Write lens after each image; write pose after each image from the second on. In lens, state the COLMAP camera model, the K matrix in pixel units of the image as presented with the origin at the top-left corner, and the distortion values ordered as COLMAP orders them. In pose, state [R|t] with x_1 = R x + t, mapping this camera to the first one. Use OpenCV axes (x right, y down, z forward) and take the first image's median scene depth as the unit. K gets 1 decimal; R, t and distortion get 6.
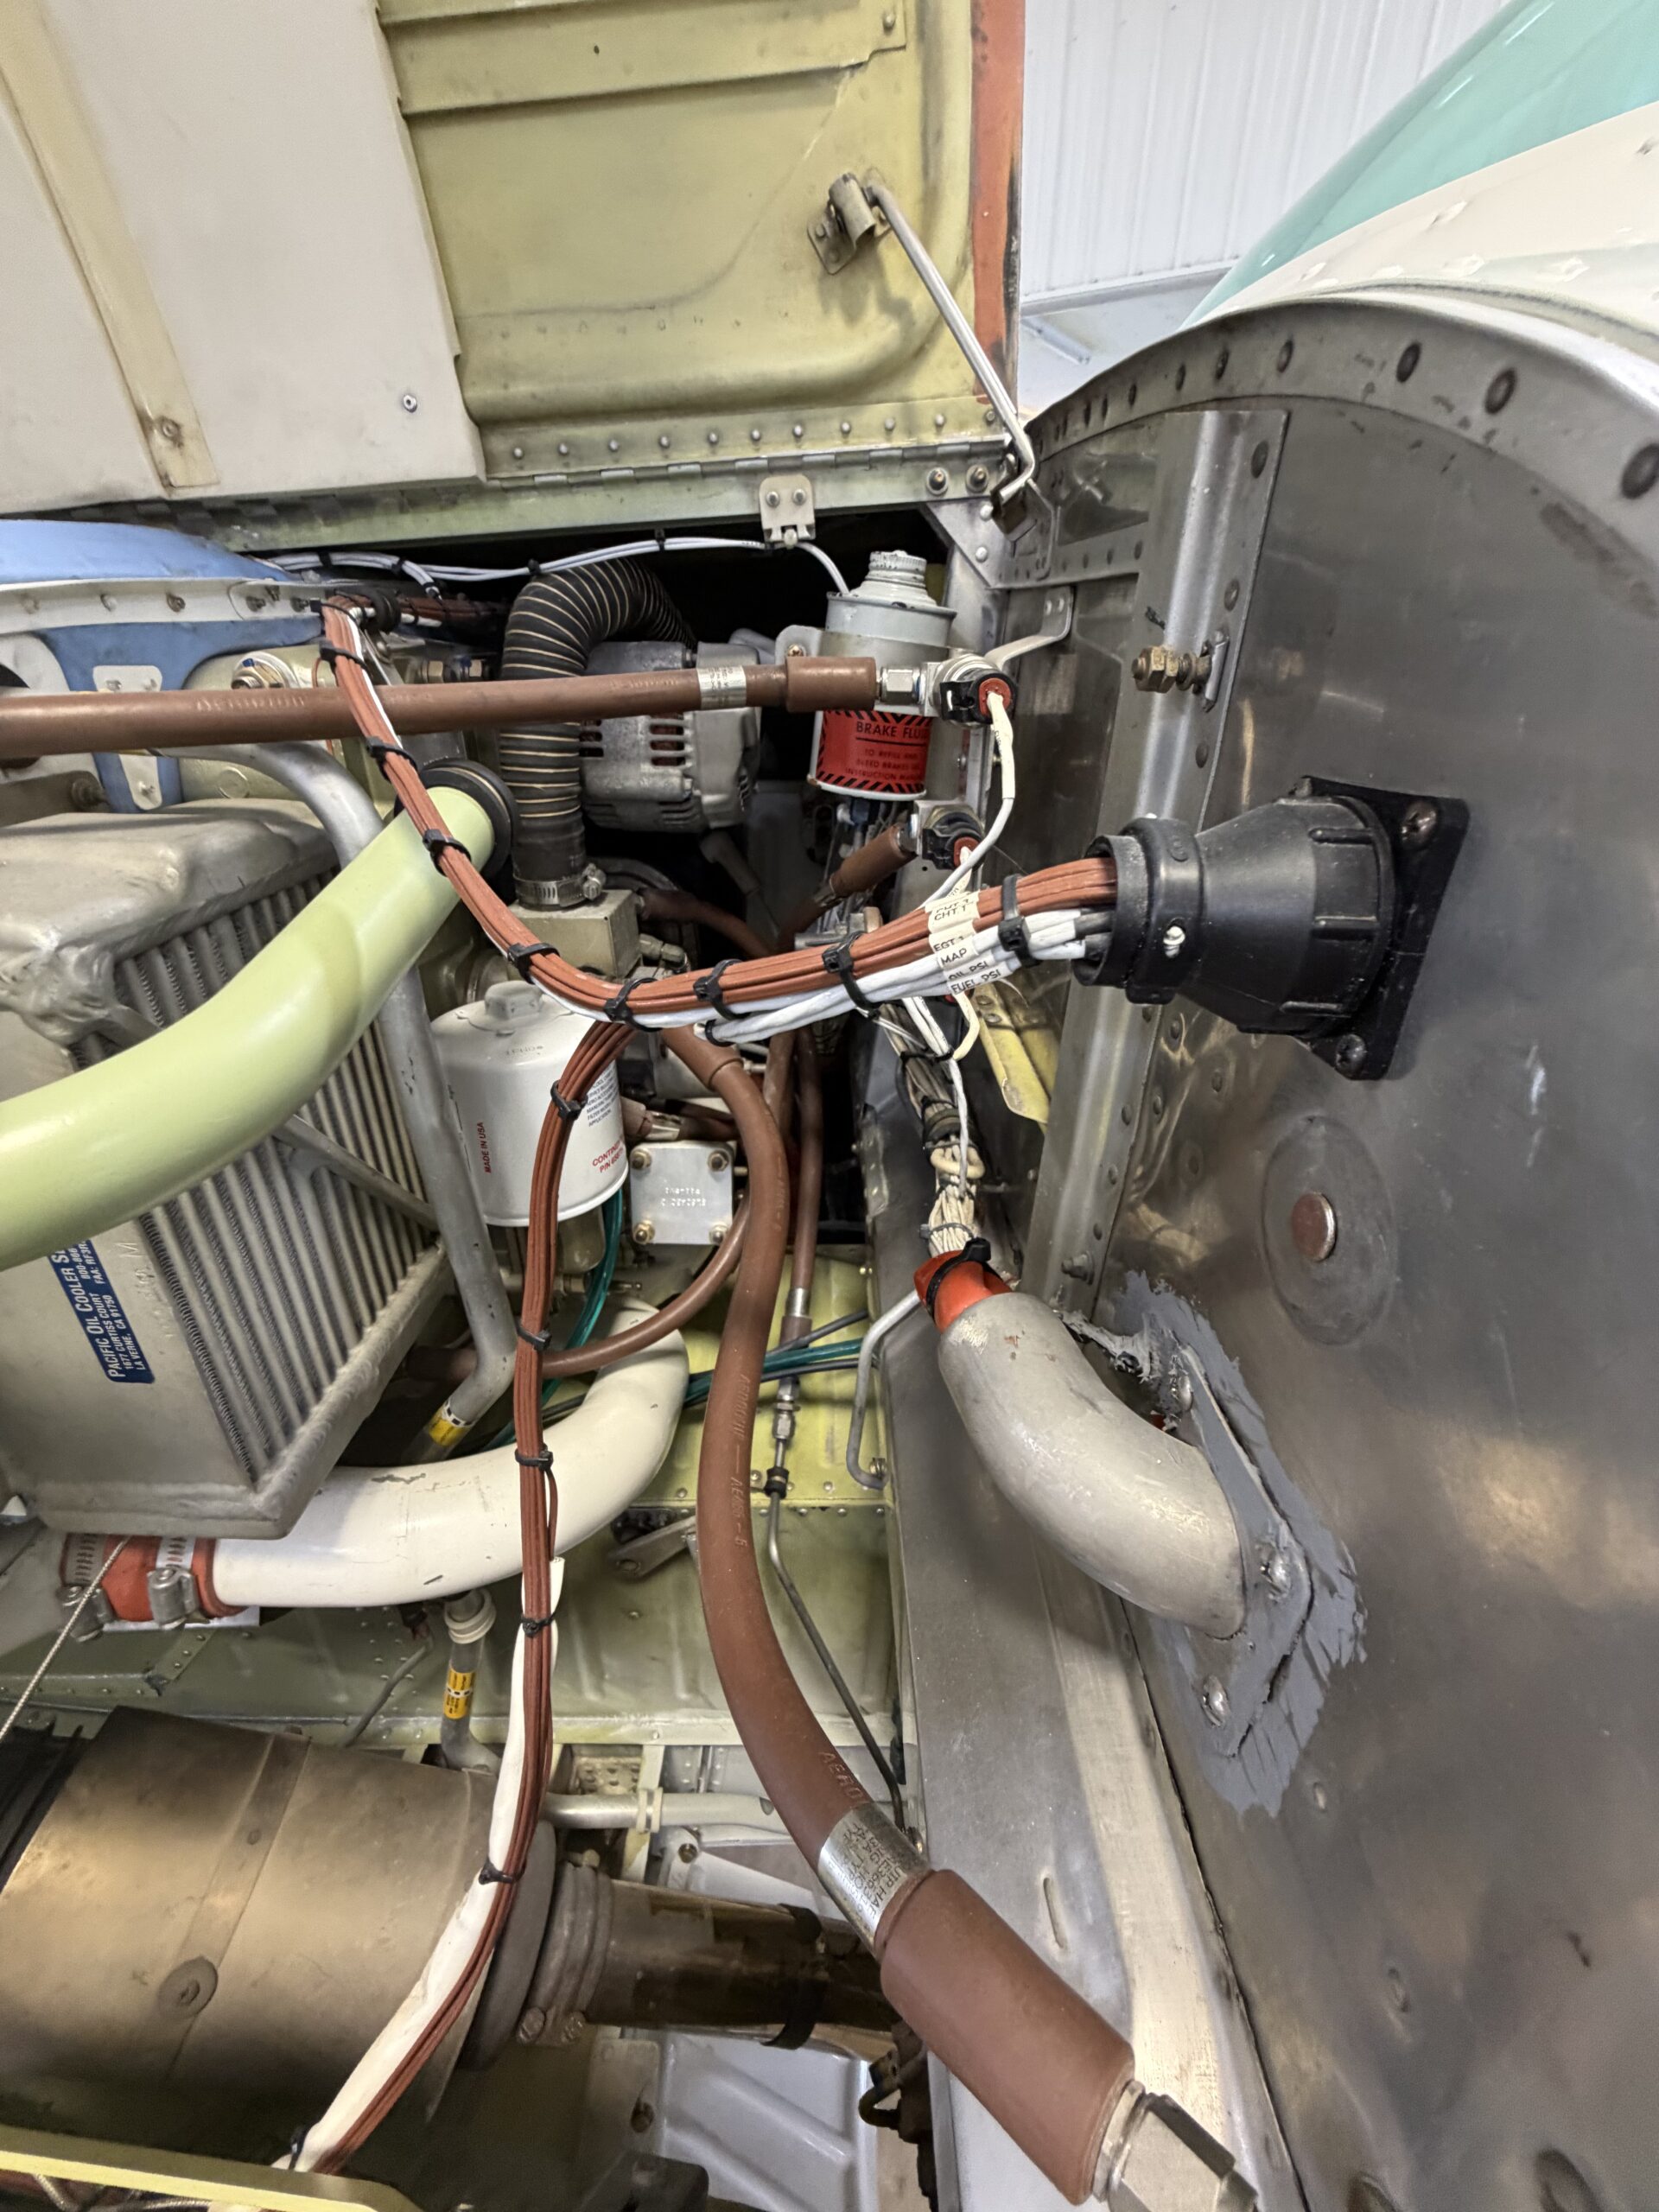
lens RADIAL K [[881.8, 0, 832.3], [0, 881.8, 1100.6], [0, 0, 1]] dist [0.001618, -0.000081]
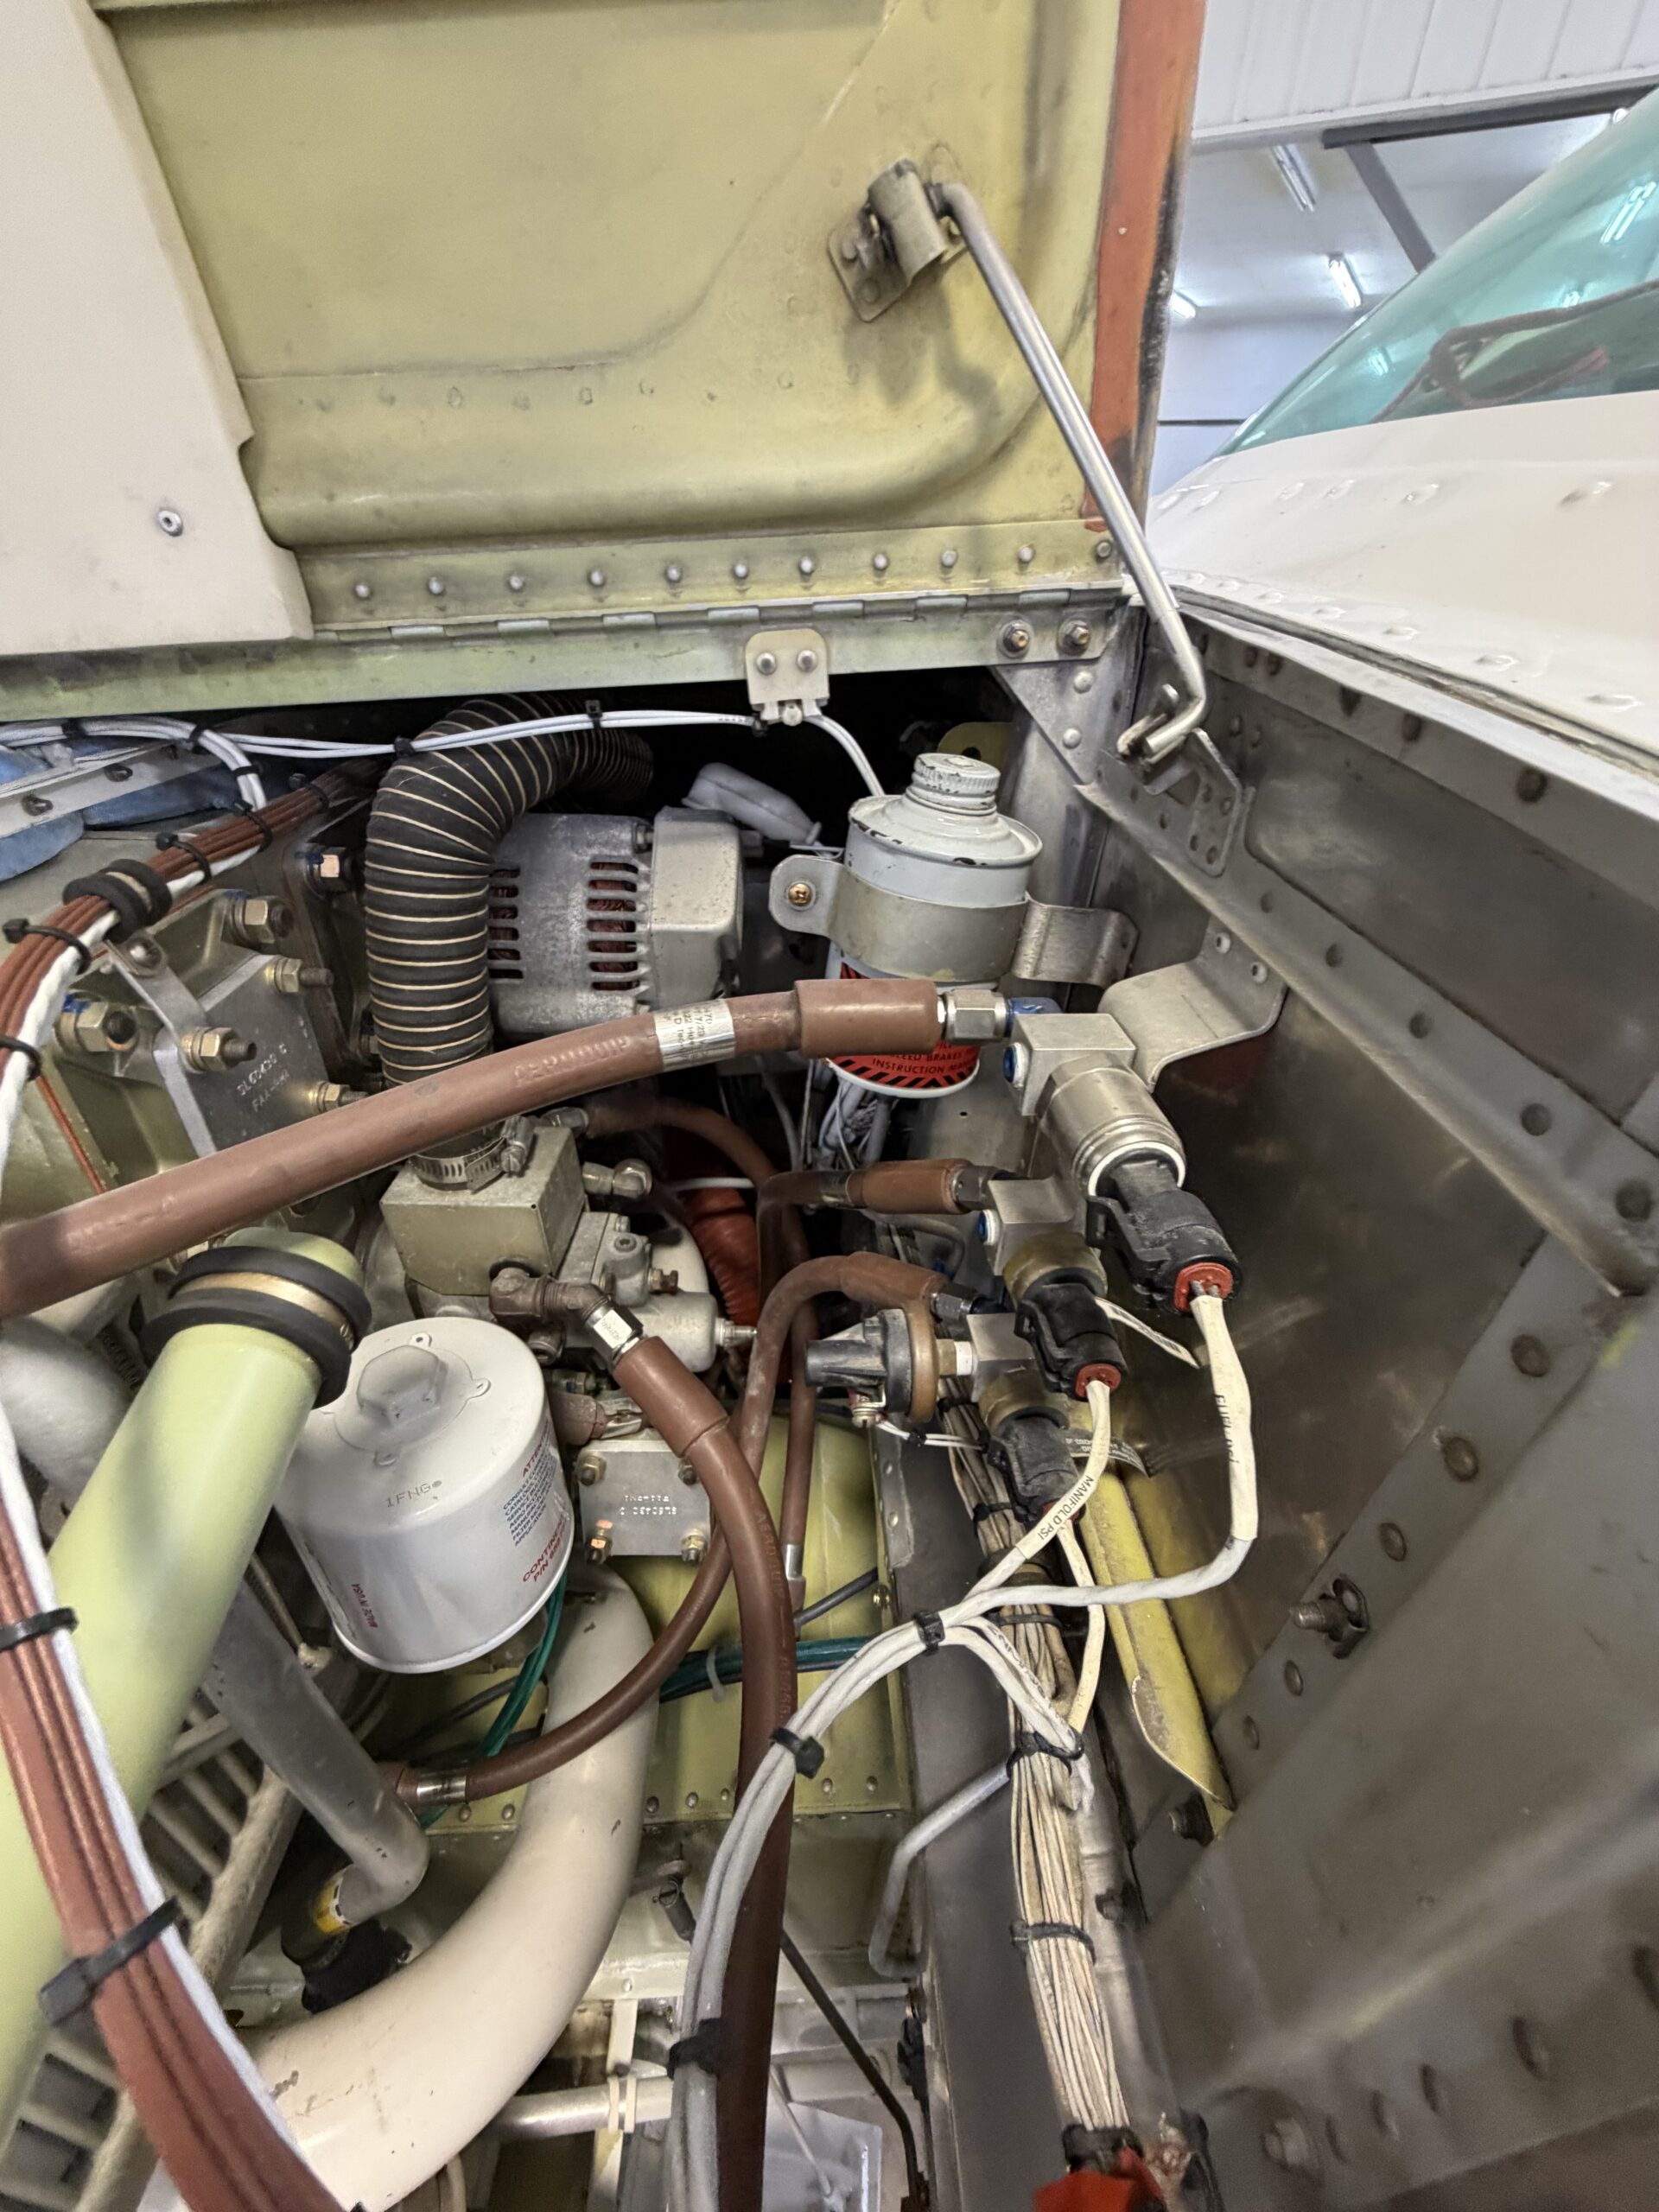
lens RADIAL K [[877.4, 0, 832.2], [0, 877.4, 1100.0], [0, 0, 1]] dist [0.001567, -0.000312]
pose [[0.999045, -0.004305, 0.043472, -0.049318], [0.000303, 0.995791, 0.091649, -0.429498], [-0.043684, -0.091548, 0.994842, 0.327691]]
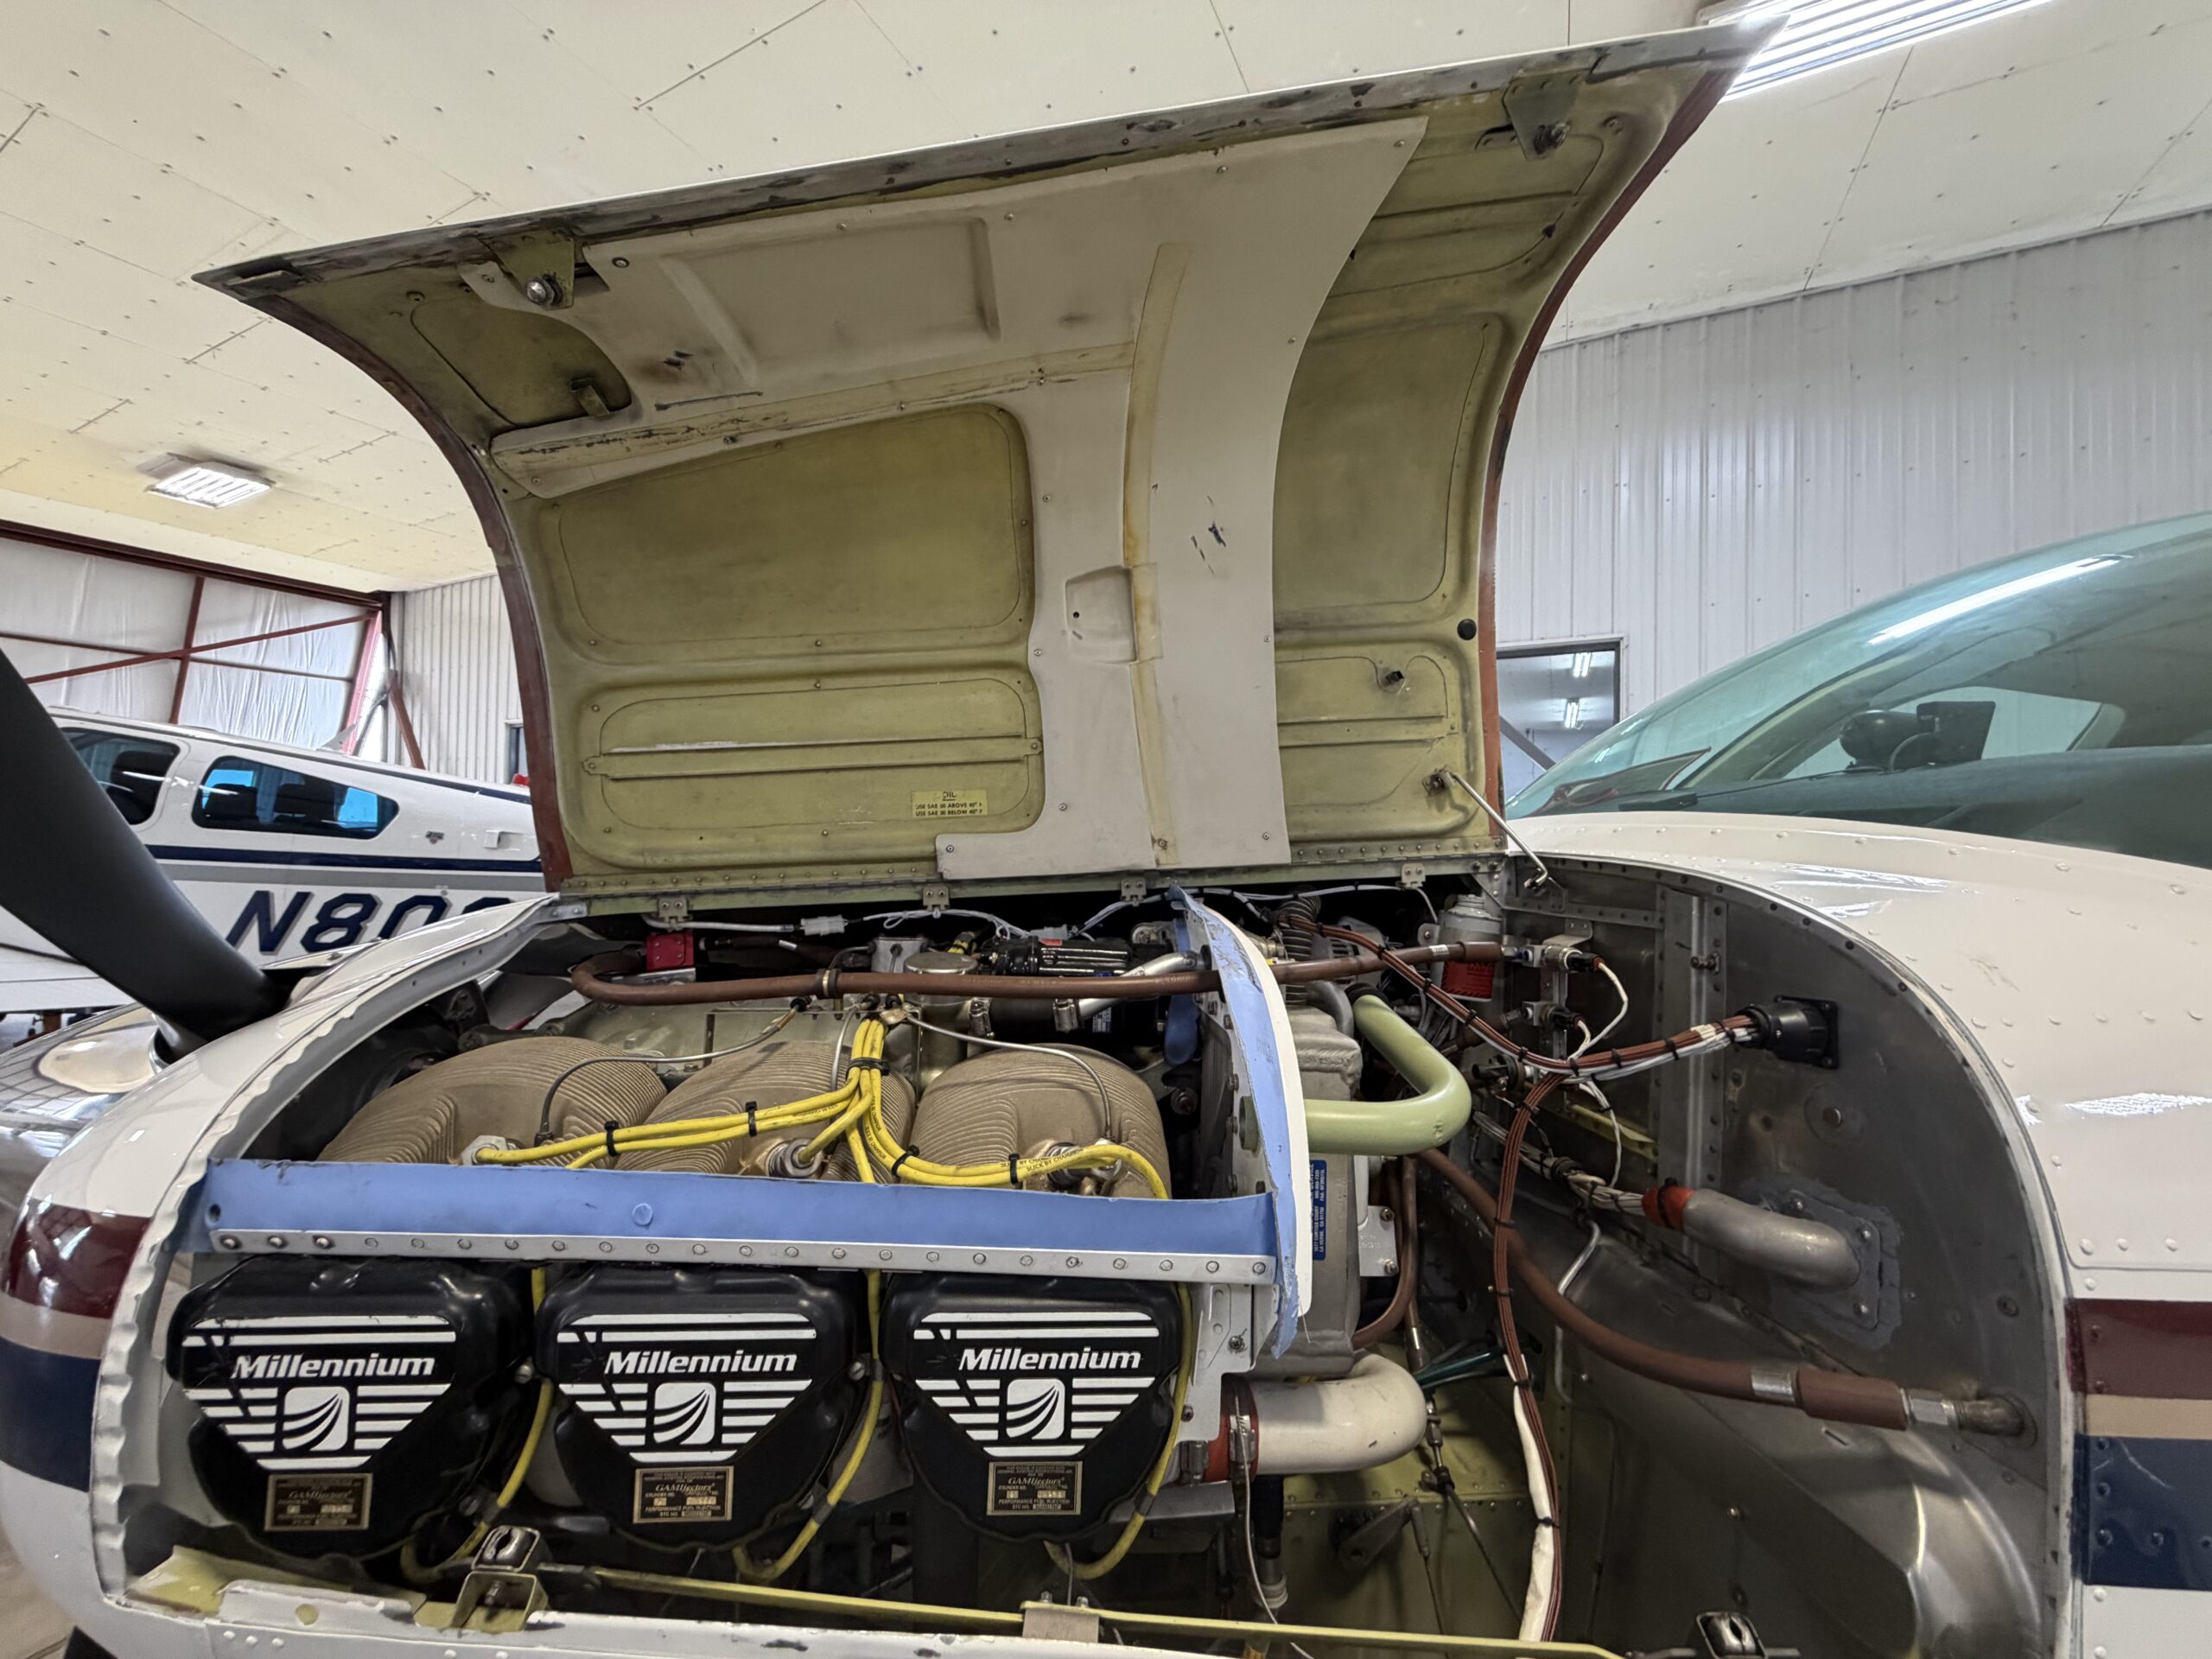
lens RADIAL K [[881.8, 0, 1099.1], [0, 881.8, 827.4], [0, 0, 1]] dist [0.001618, -0.000081]
pose [[0.995867, 0.023863, 0.087632, -1.073371], [0.023404, 0.864853, -0.501480, 0.332794], [-0.087756, 0.501458, 0.860720, -0.936786]]
